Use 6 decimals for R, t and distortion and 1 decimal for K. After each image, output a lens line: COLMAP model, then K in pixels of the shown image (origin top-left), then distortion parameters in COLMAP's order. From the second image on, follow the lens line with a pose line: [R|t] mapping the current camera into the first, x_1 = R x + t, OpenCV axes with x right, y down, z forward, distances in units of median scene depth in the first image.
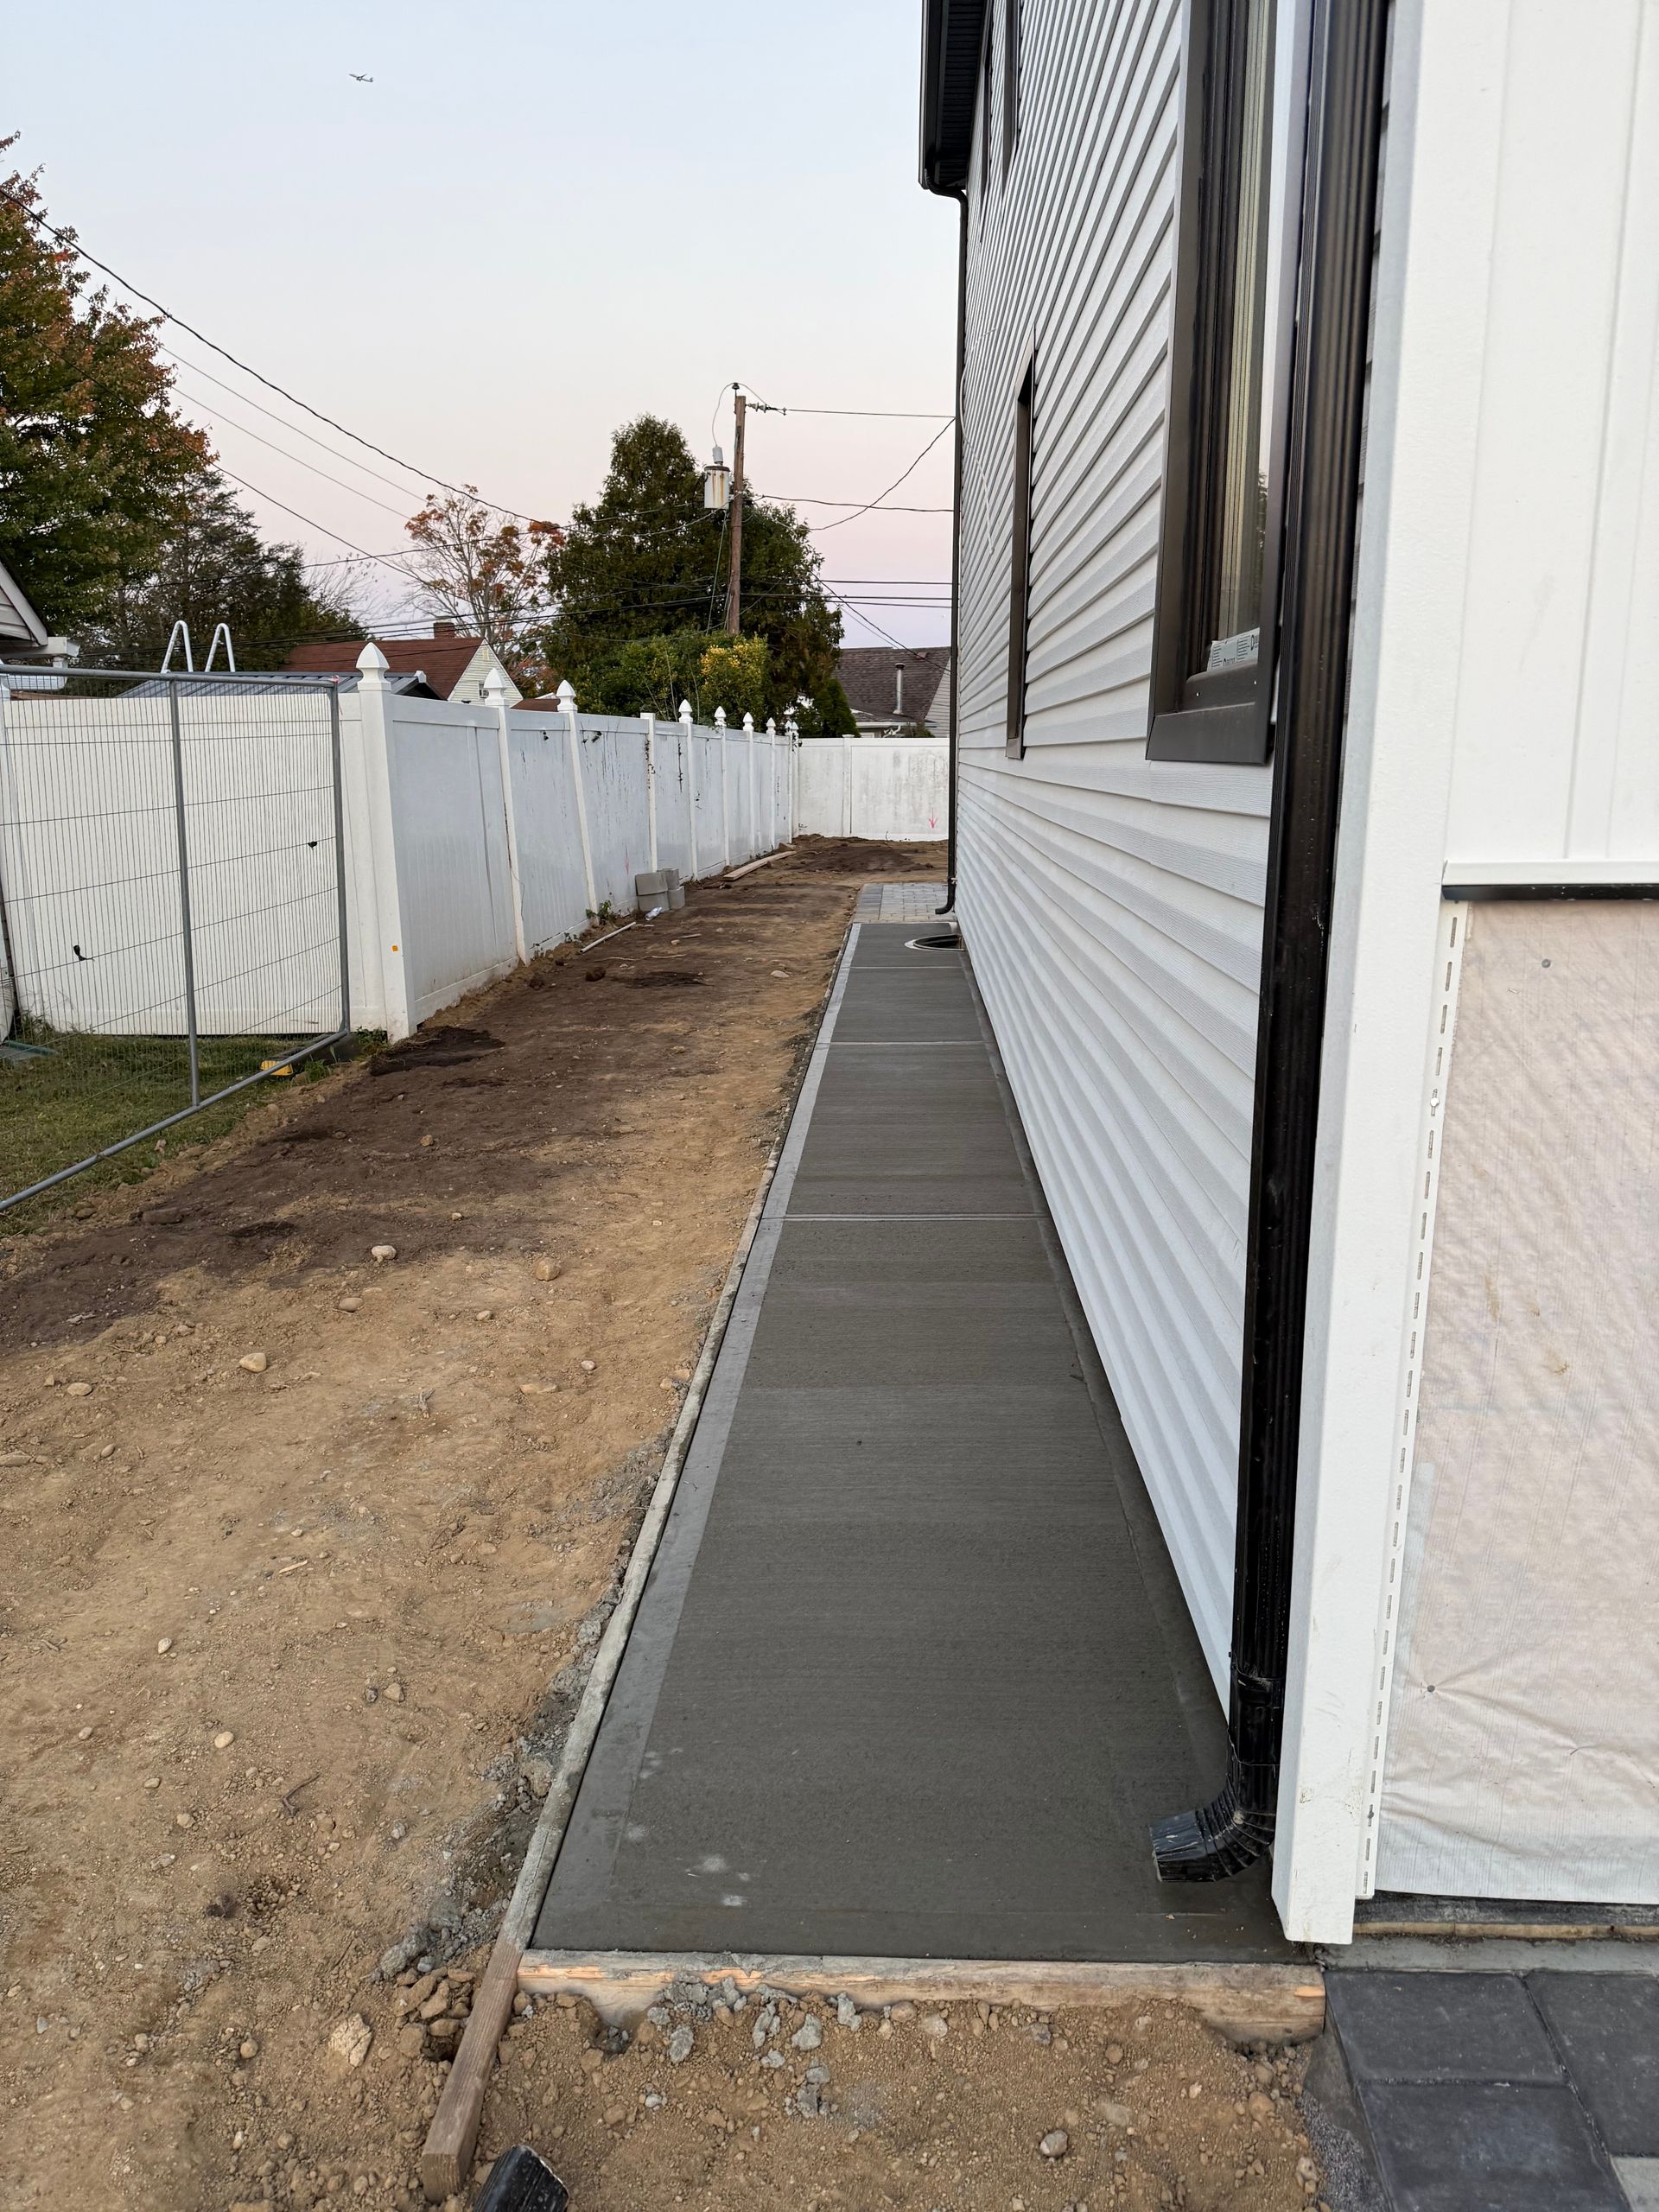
lens RADIAL K [[1588.0, 0, 829.5], [0, 1588.0, 1106.0], [0, 0, 1]] dist [0.089152, -0.001225]
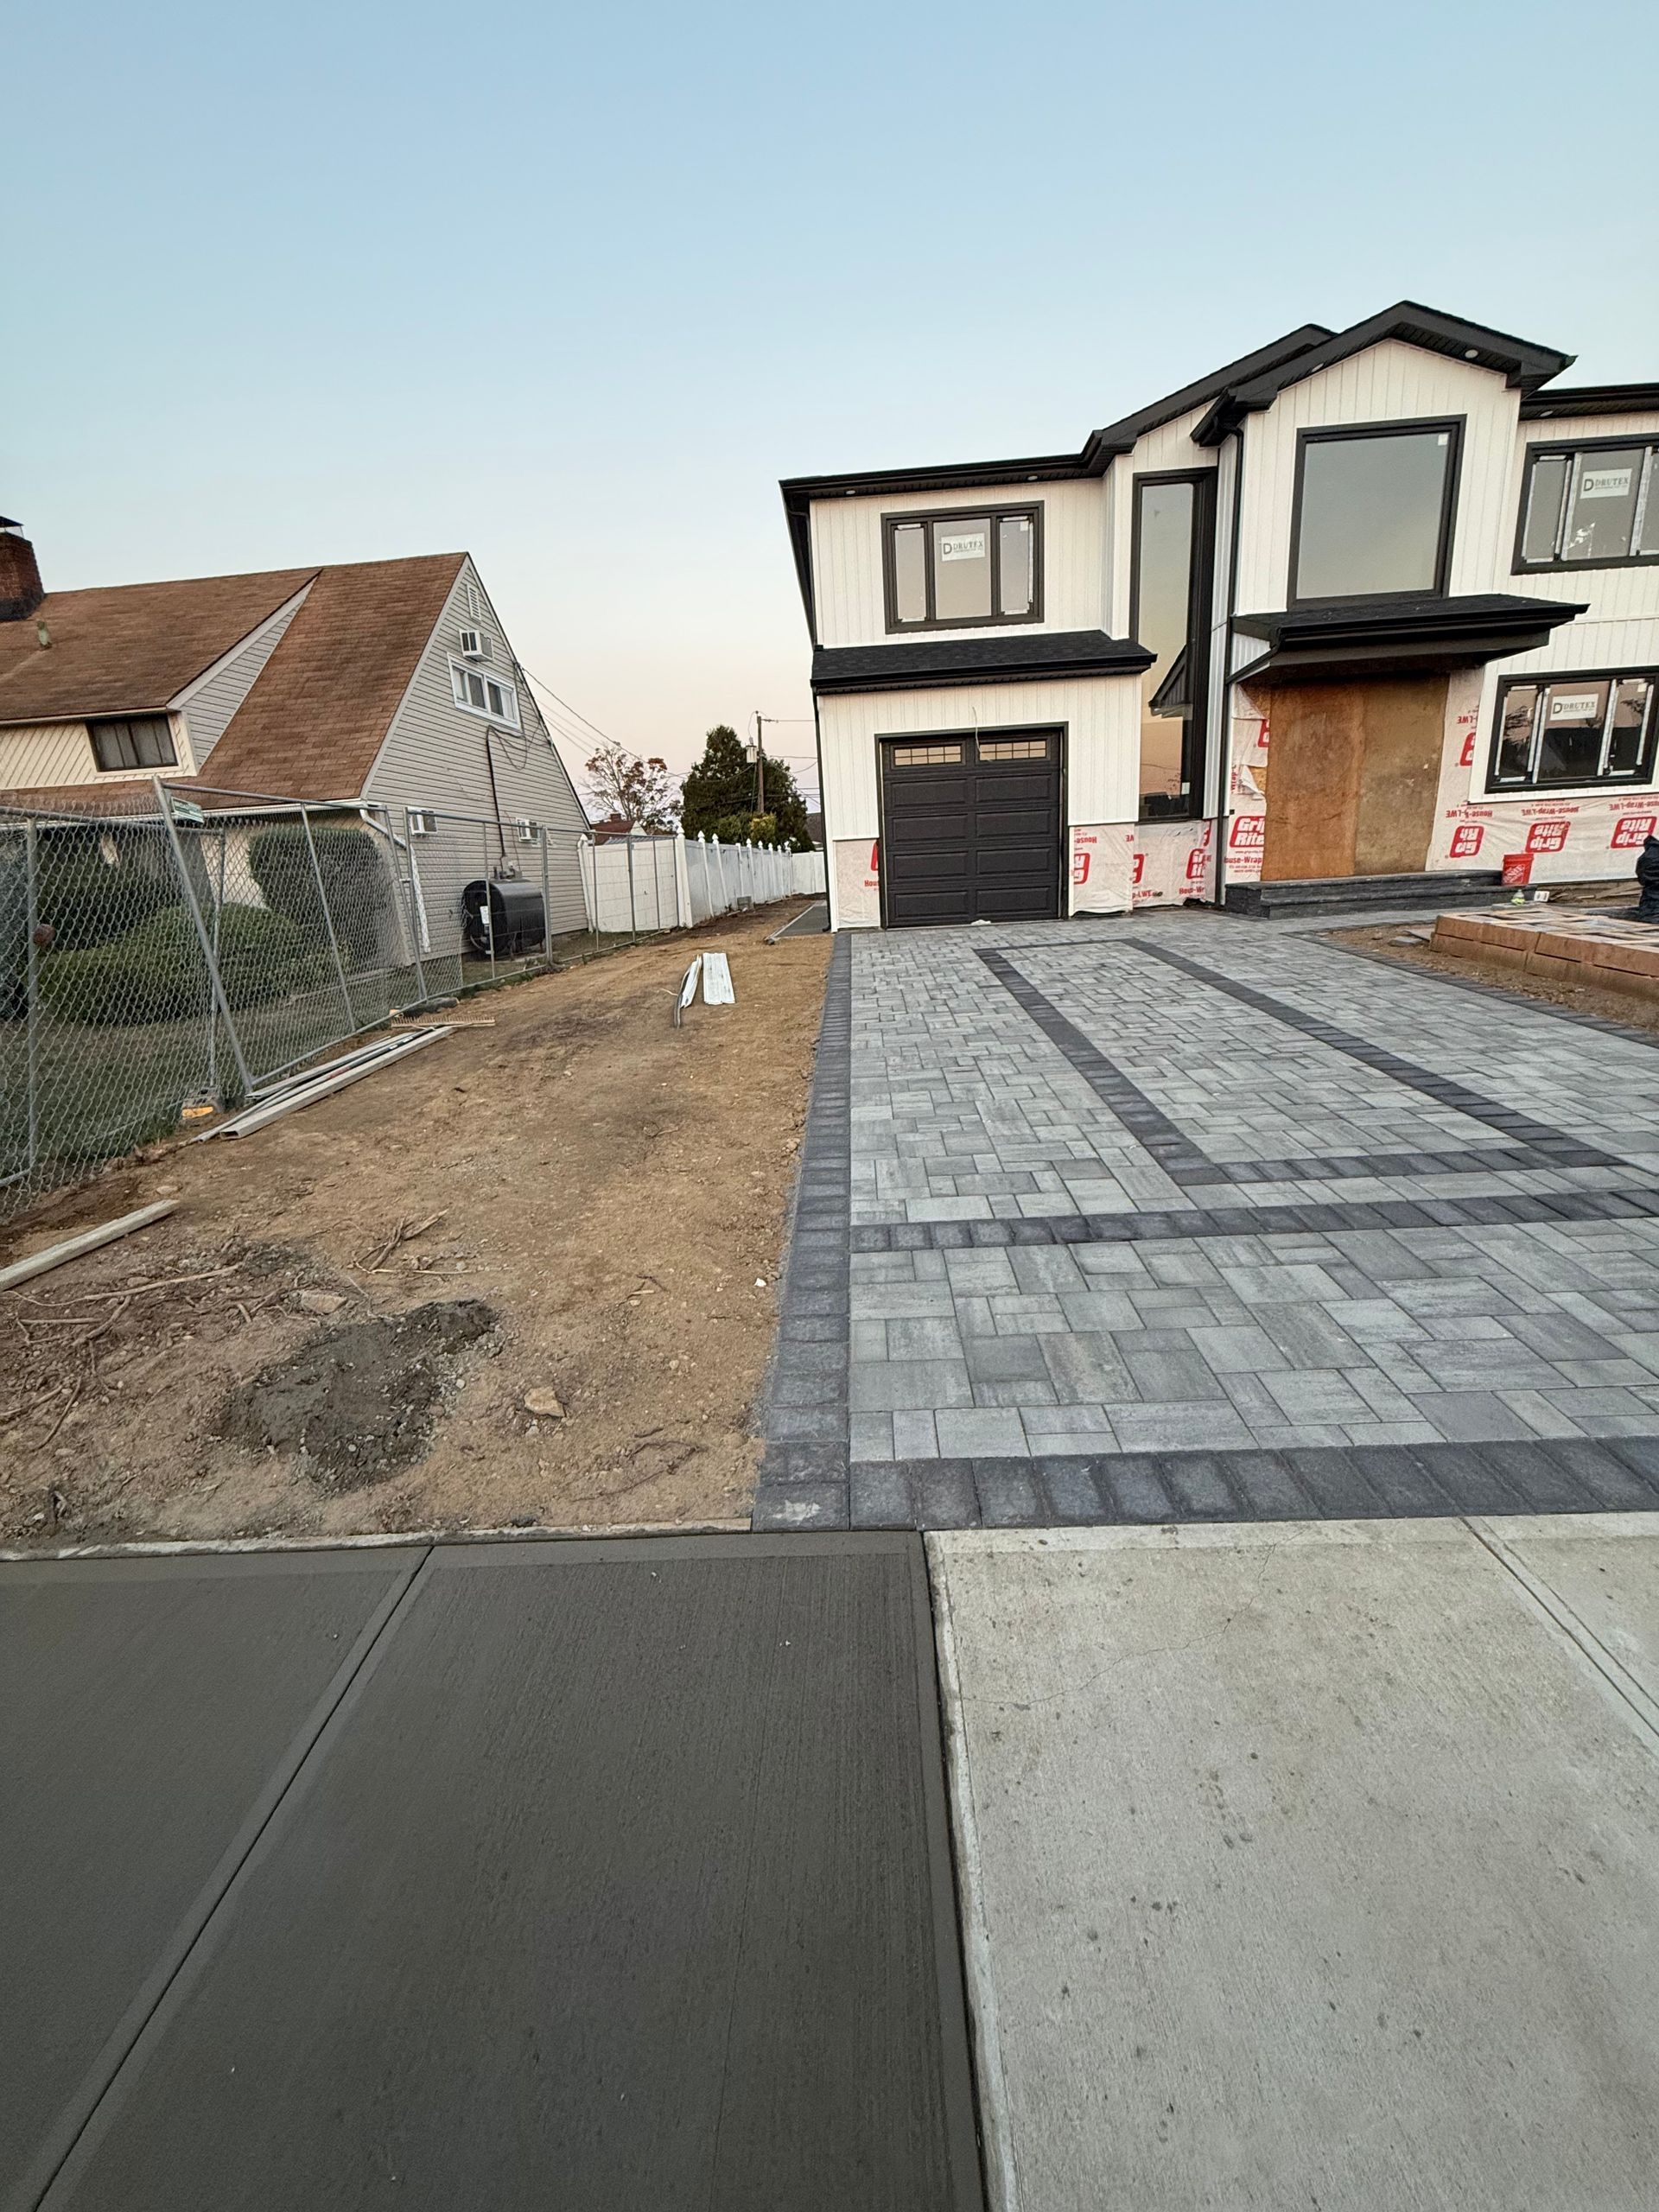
lens RADIAL K [[878.5, 0, 830.9], [0, 878.5, 1099.5], [0, 0, 1]] dist [-0.000810, -0.000021]
pose [[0.998237, -0.058953, 0.006924, 0.010001], [0.058651, 0.997564, 0.037752, 0.093345], [-0.009133, -0.037280, 0.999263, -0.342179]]
